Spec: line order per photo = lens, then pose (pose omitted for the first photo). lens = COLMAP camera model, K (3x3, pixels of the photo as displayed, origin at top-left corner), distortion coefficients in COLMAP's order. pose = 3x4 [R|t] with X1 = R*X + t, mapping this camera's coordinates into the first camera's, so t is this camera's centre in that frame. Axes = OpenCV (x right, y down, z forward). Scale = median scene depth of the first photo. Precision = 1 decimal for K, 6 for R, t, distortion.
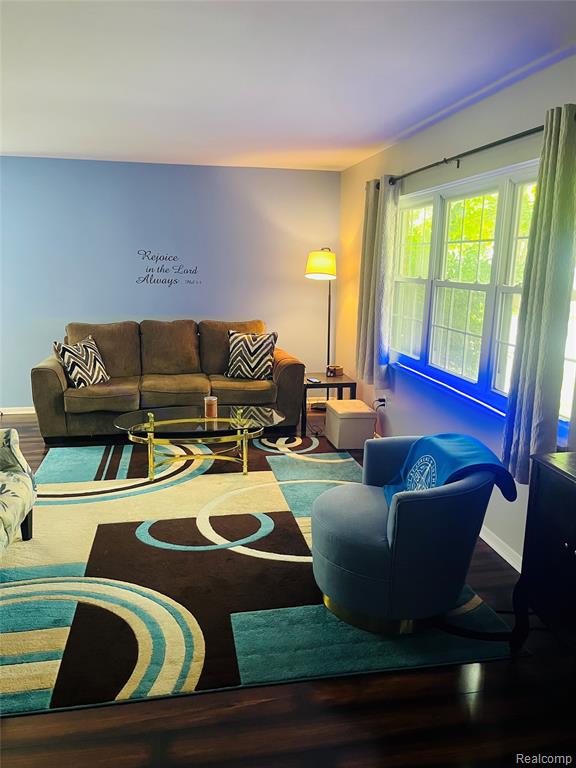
lens RADIAL K [[581.1, 0, 288.0], [0, 581.1, 384.0], [0, 0, 1]] dist [0.004929, 0.001433]
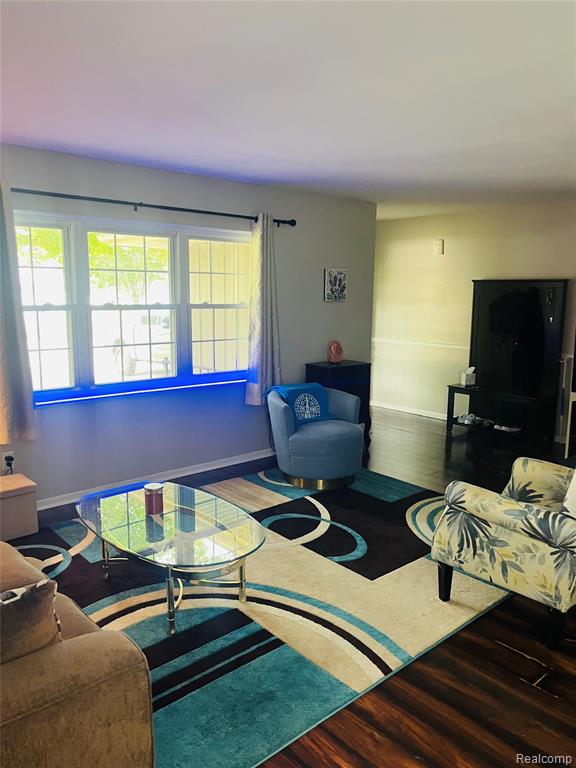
lens RADIAL K [[581.1, 0, 288.0], [0, 581.1, 384.0], [0, 0, 1]] dist [0.004929, 0.001433]
pose [[-0.501664, -0.171800, 0.847831, -0.988032], [0.157484, 0.945565, 0.284789, -0.339757], [-0.850607, 0.276388, -0.447301, 1.431348]]
